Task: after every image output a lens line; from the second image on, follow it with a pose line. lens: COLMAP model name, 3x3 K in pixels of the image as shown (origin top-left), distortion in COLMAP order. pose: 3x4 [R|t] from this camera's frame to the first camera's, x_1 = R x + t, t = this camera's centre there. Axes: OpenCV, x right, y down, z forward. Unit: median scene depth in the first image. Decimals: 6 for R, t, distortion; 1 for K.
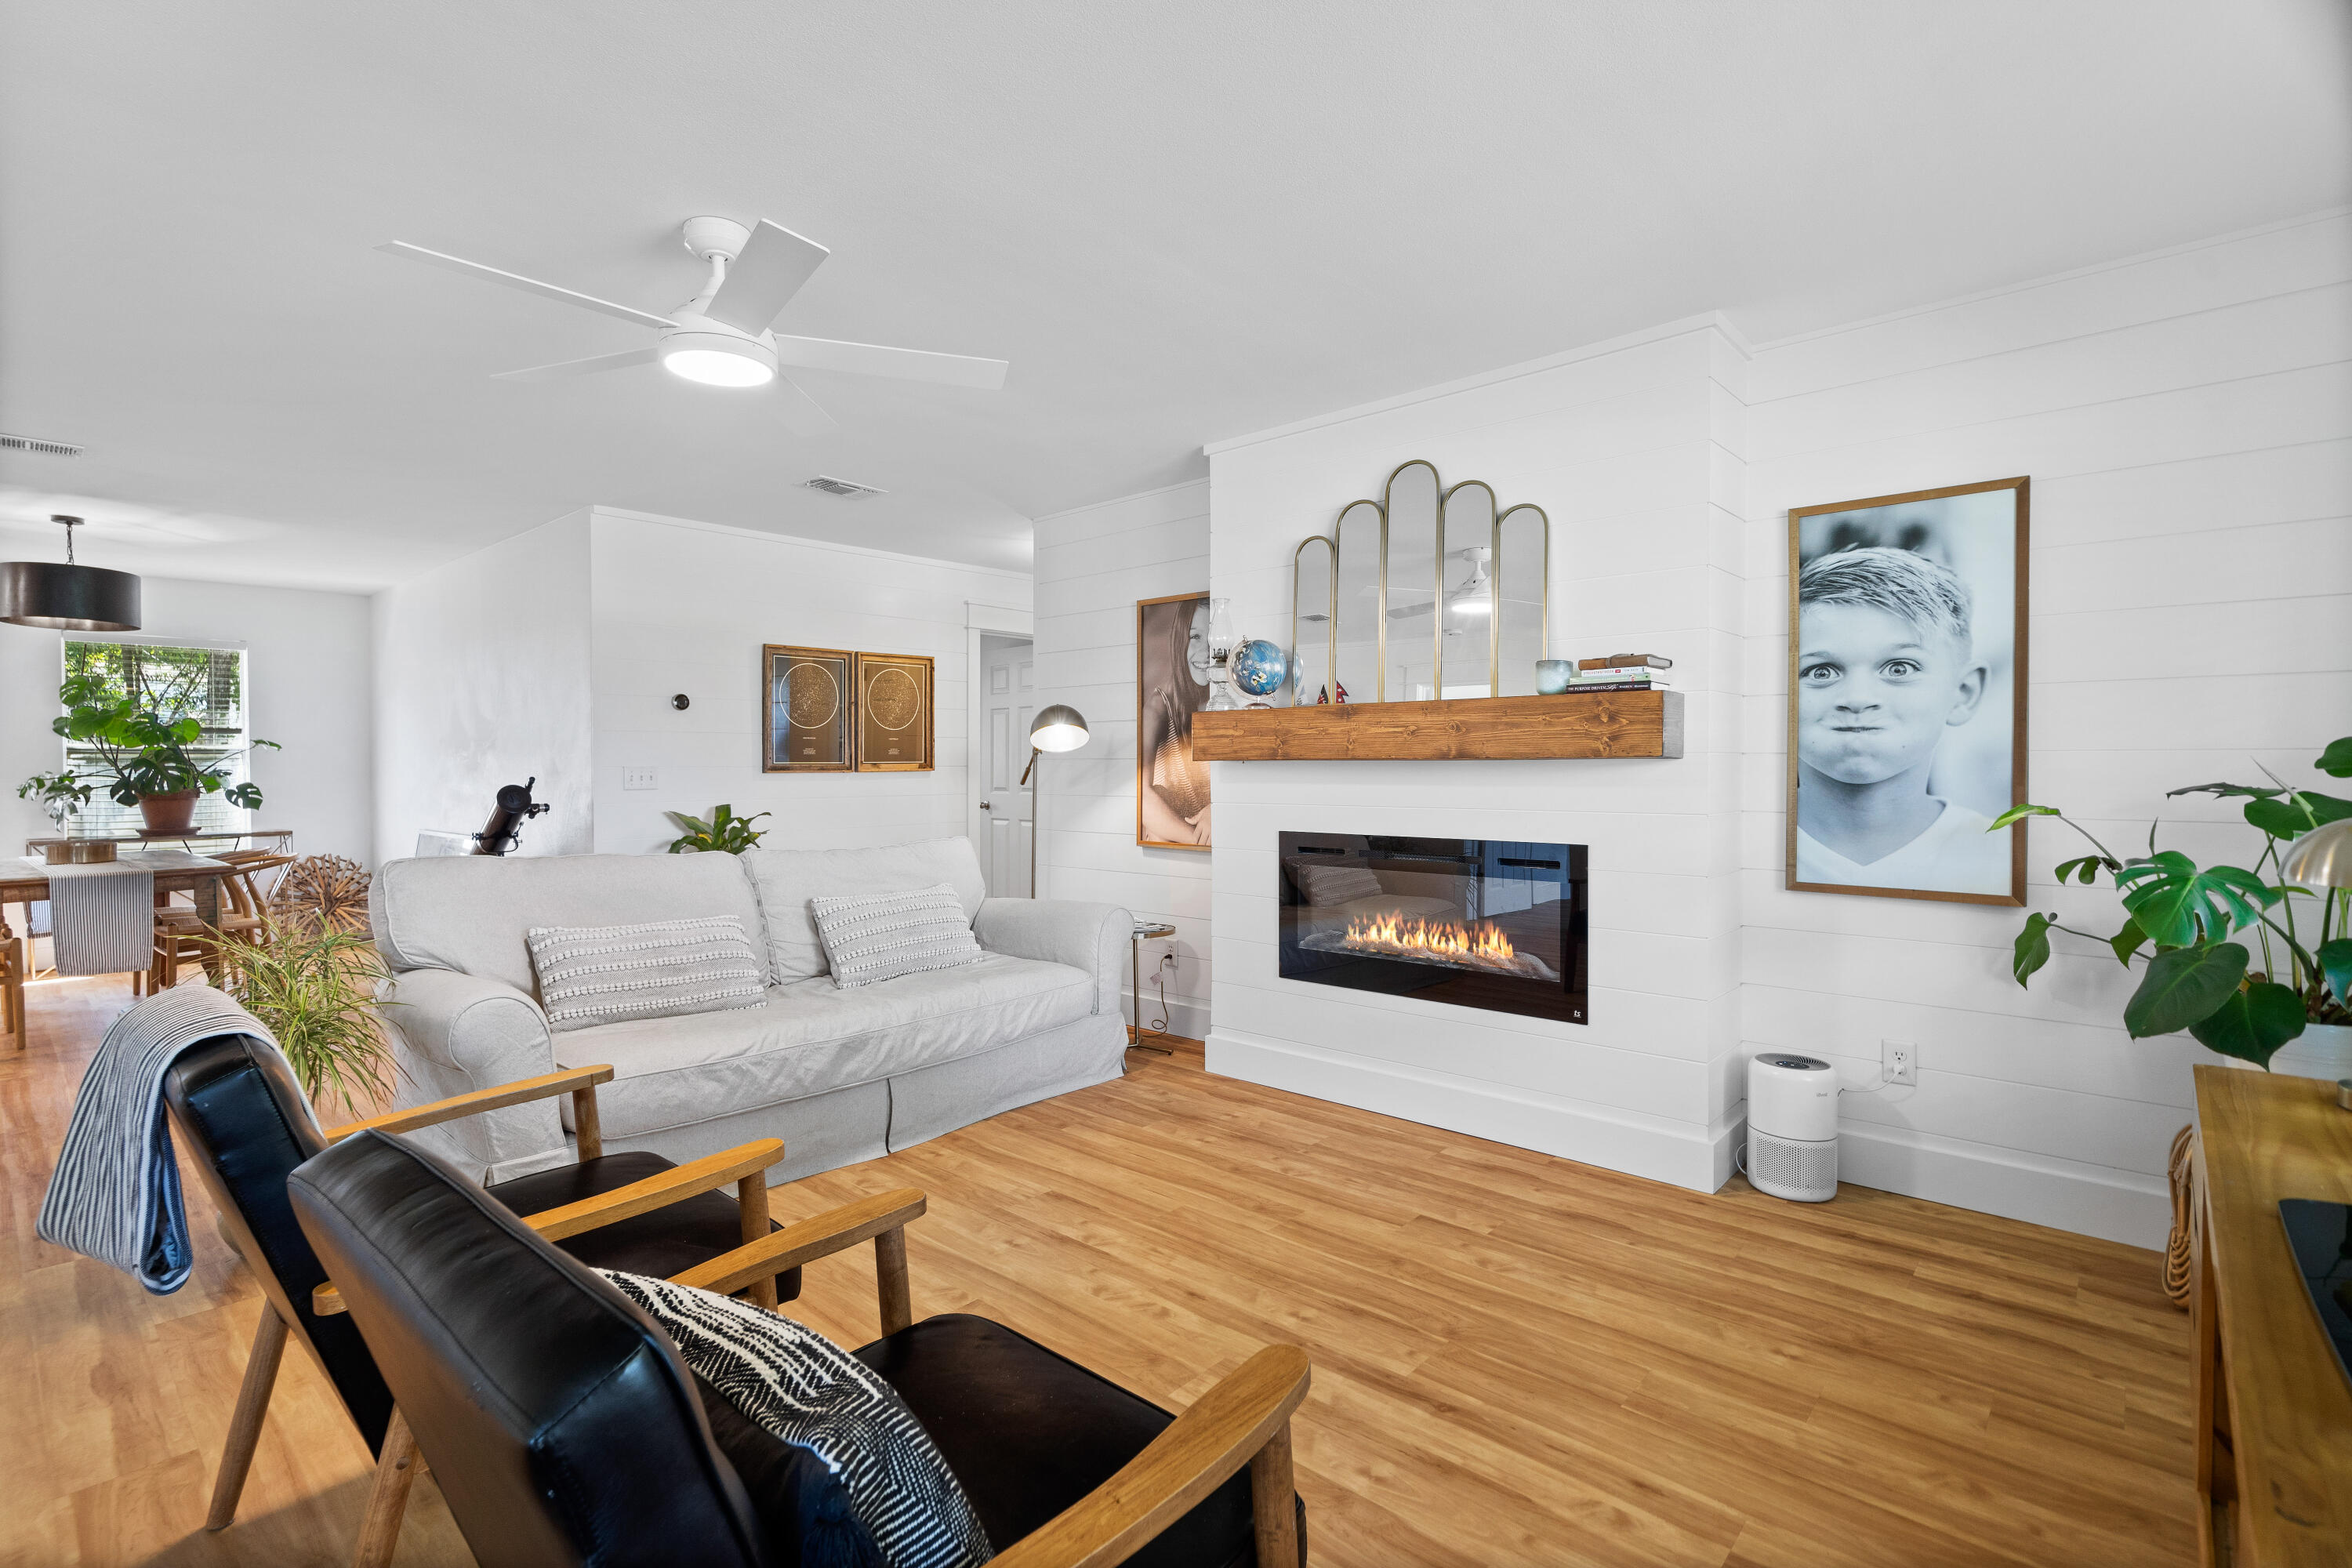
lens RADIAL K [[1079.2, 0, 1175.8], [0, 1079.2, 762.7], [0, 0, 1]] dist [0.000415, -0.000120]
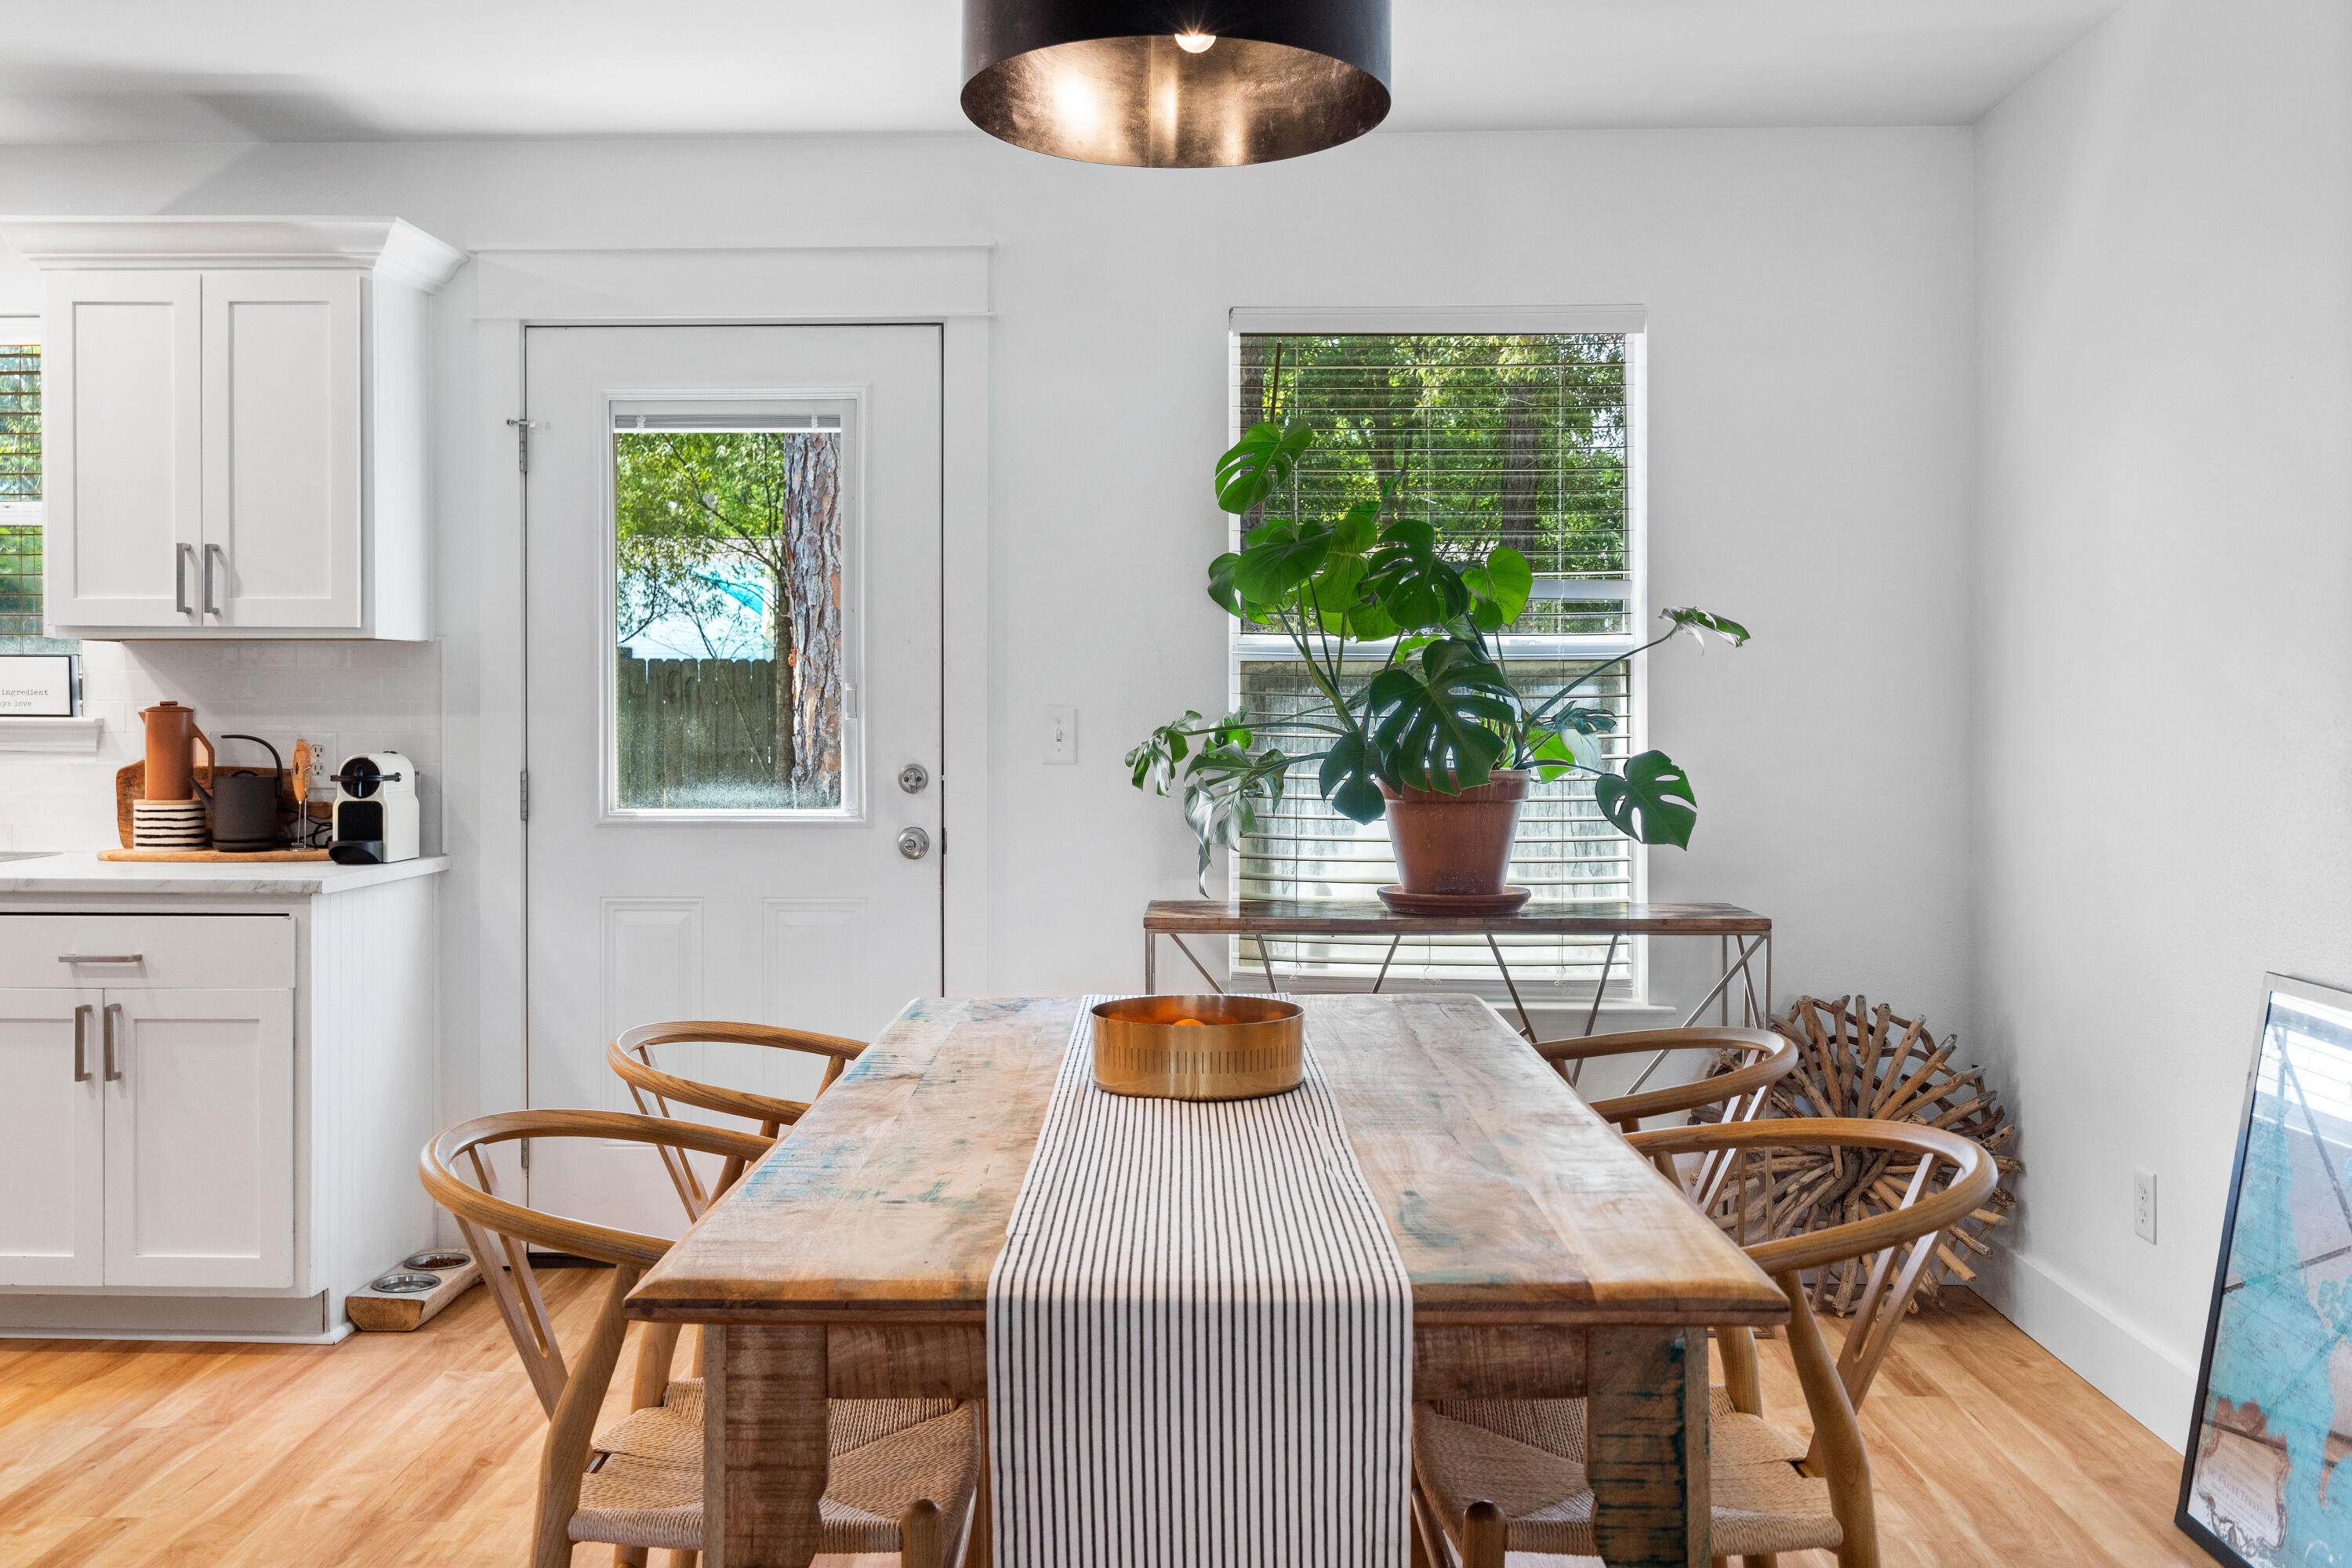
lens RADIAL K [[2074.8, 0, 1173.7], [0, 2074.8, 715.2], [0, 0, 1]] dist [-0.007607, 0.002152]
pose [[0.662041, 0.008526, -0.749420, -0.527010], [-0.010615, 0.999942, 0.001998, 0.007906], [0.749393, 0.006633, 0.662092, 0.530015]]
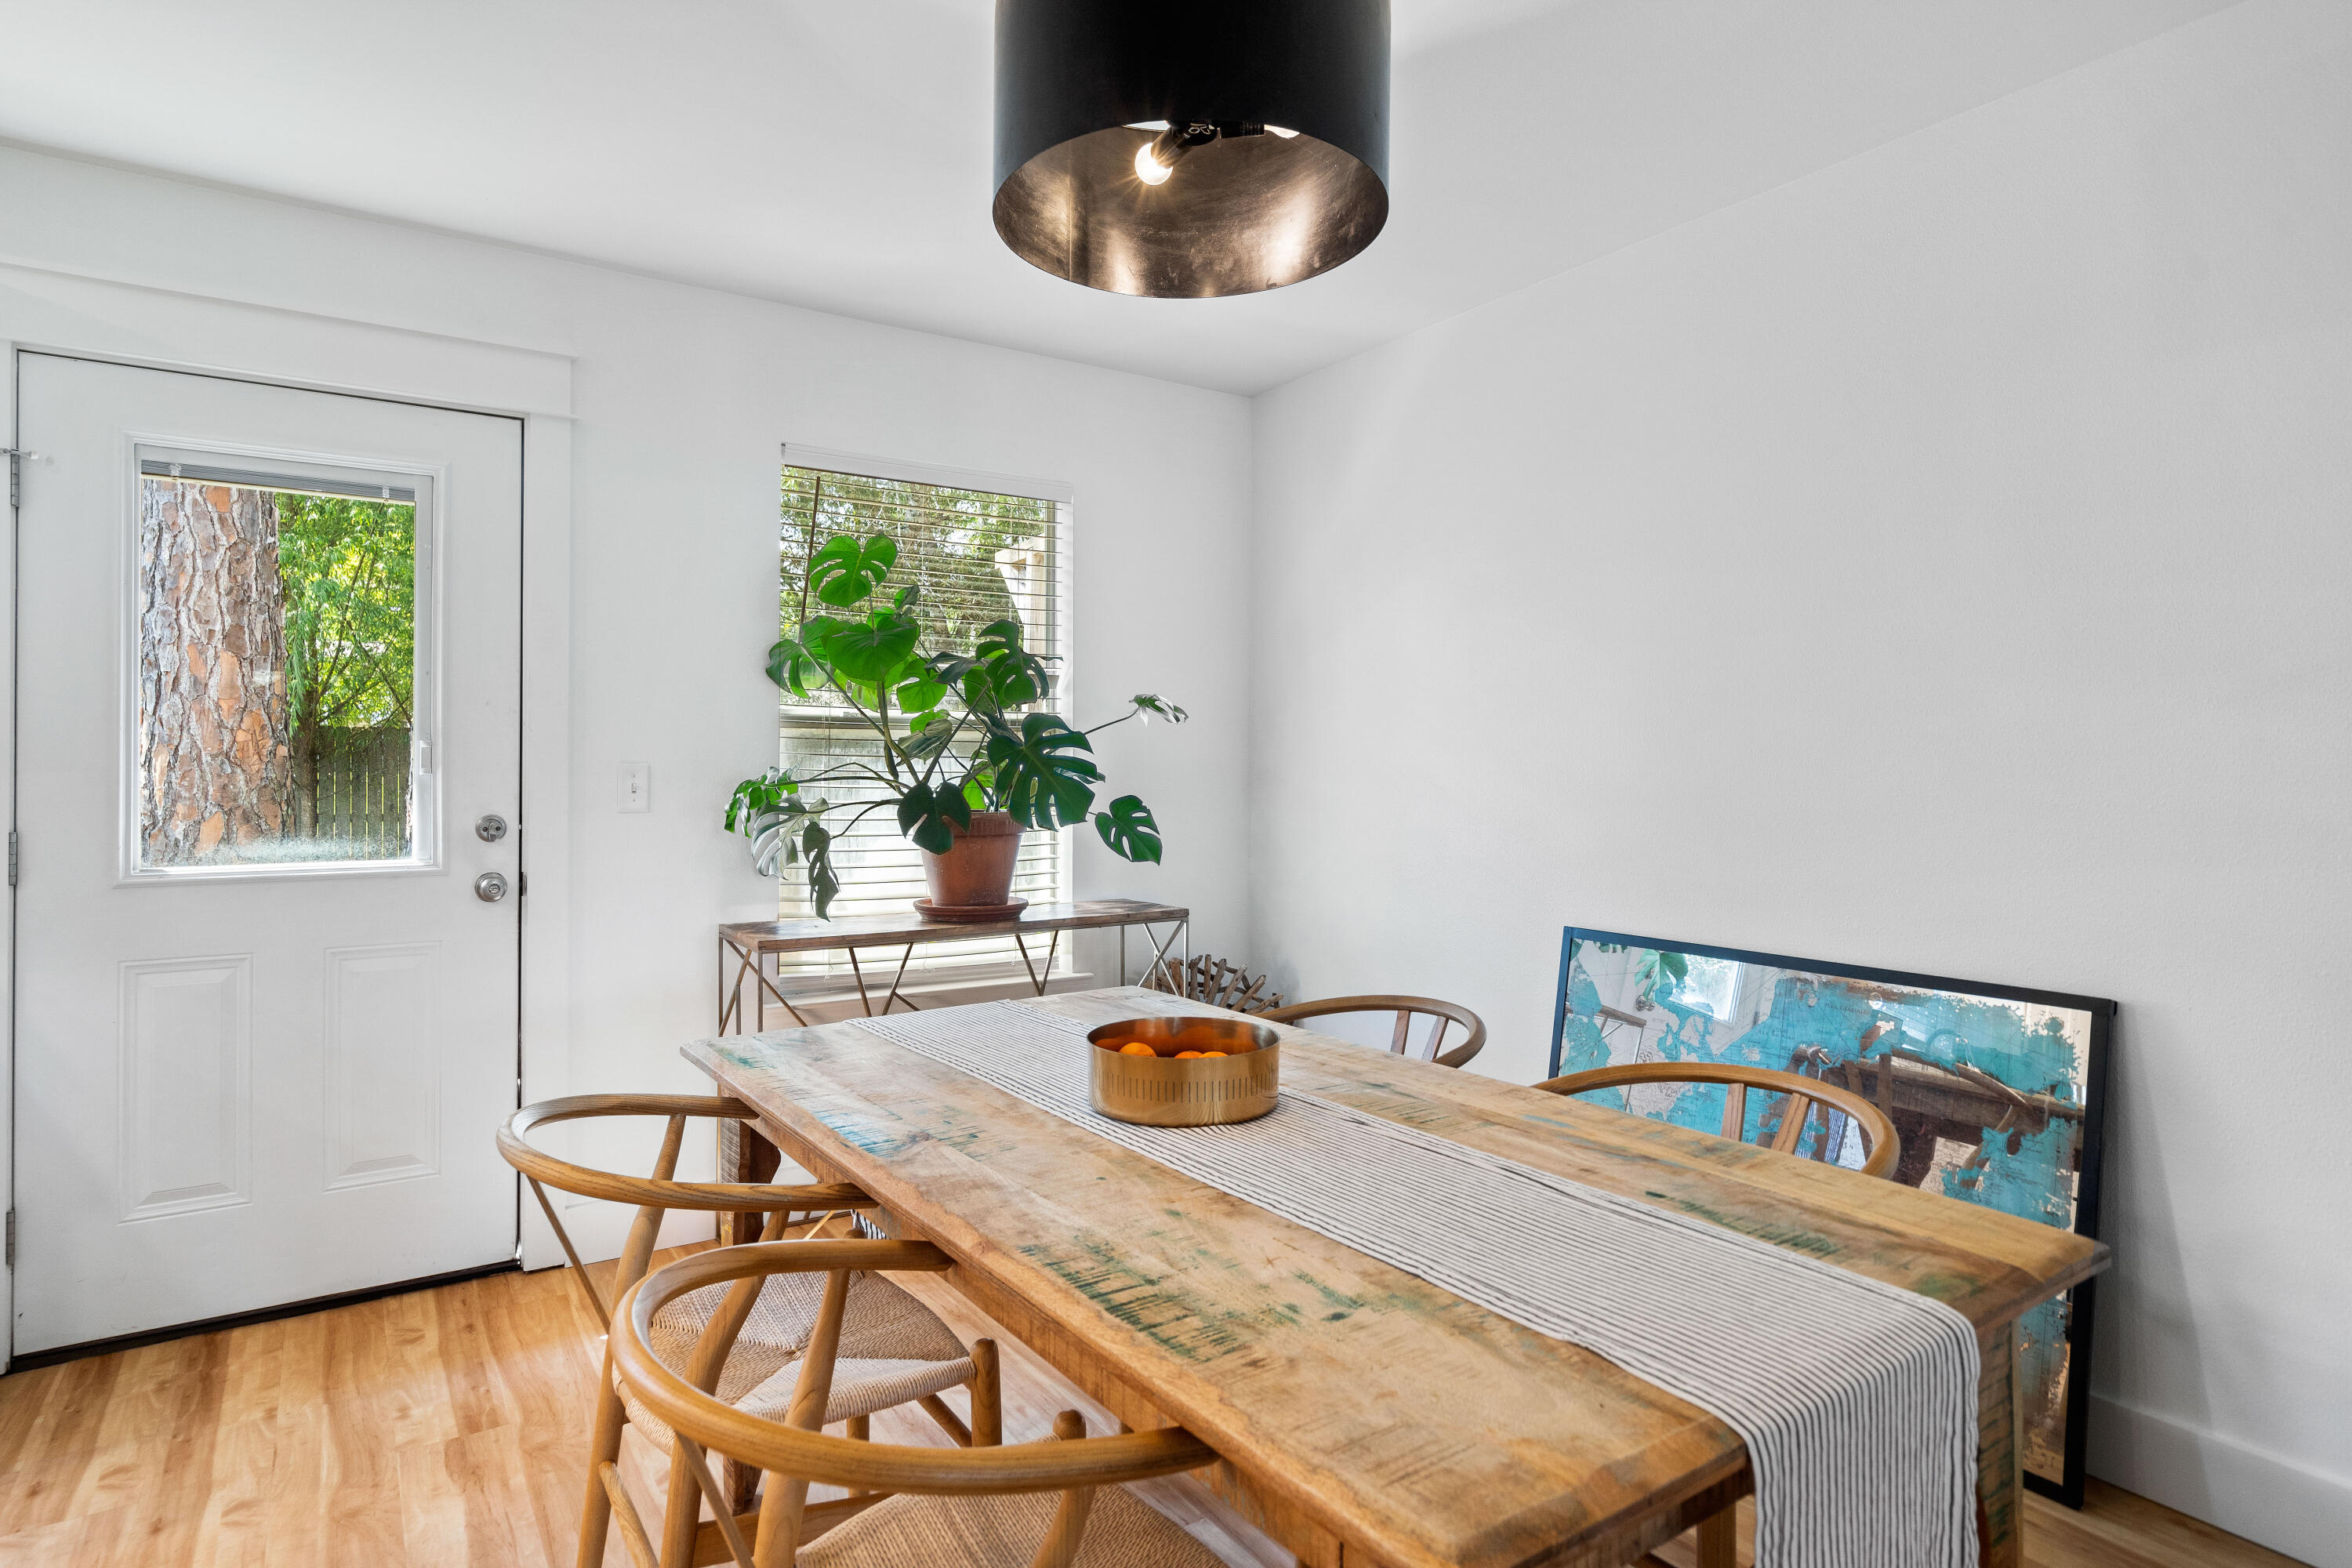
lens RADIAL K [[1267.7, 0, 1177.1], [0, 1267.7, 756.3], [0, 0, 1]] dist [0.003507, -0.000098]
pose [[0.969996, 0.005839, -0.243049, -0.734112], [-0.009644, 0.999849, -0.014470, 0.009185], [0.242928, 0.016380, 0.969906, 0.532982]]
